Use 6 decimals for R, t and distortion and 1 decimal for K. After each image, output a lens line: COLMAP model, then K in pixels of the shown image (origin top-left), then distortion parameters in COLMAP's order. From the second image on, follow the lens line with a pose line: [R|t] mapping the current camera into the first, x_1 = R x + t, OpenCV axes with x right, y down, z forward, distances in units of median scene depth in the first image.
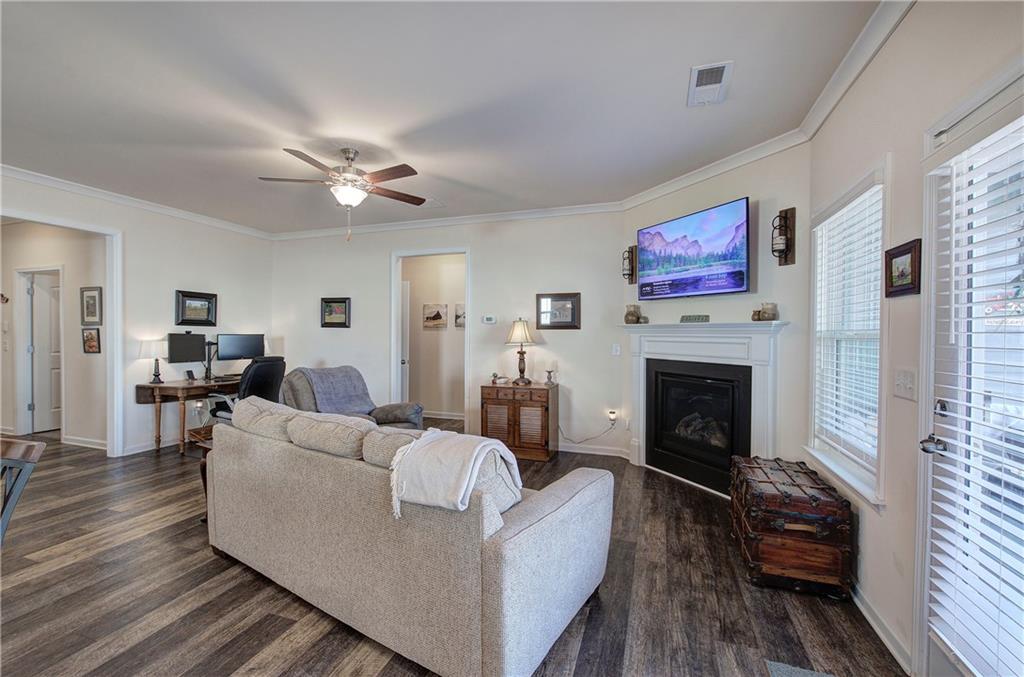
lens RADIAL K [[432.1, 0, 510.8], [0, 432.1, 340.0], [0, 0, 1]] dist [-0.003438, 0.000554]
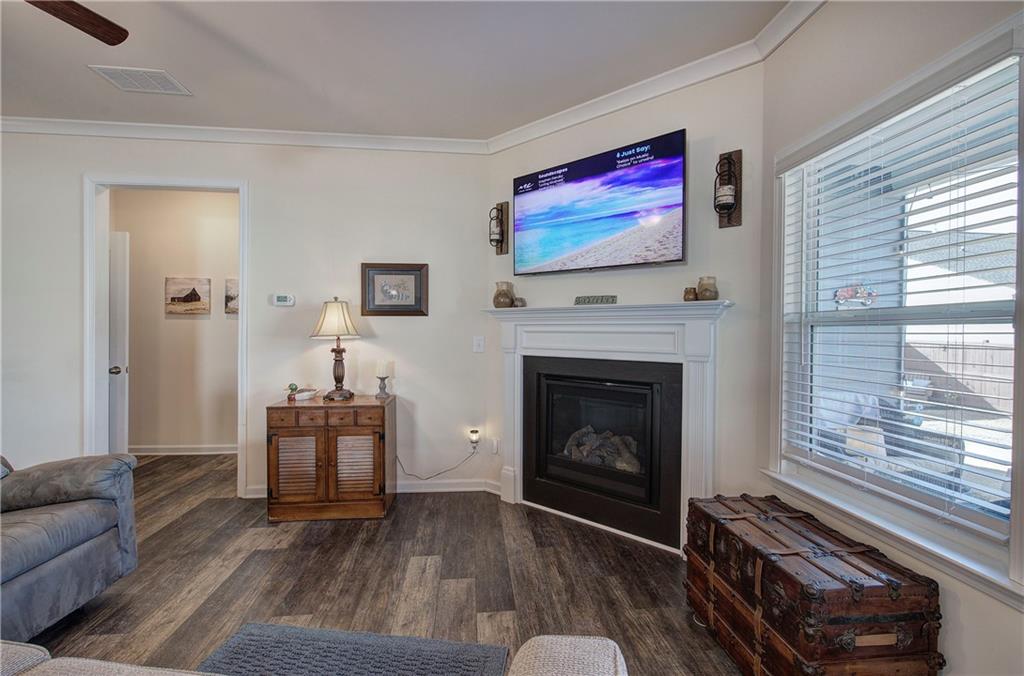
lens RADIAL K [[432.1, 0, 509.8], [0, 432.1, 336.9], [0, 0, 1]] dist [-0.003438, 0.000554]
pose [[0.908608, -0.003242, 0.417637, -0.012485], [0.003593, 0.999994, -0.000054, 0.010354], [-0.417634, 0.001550, 0.908614, 0.325933]]
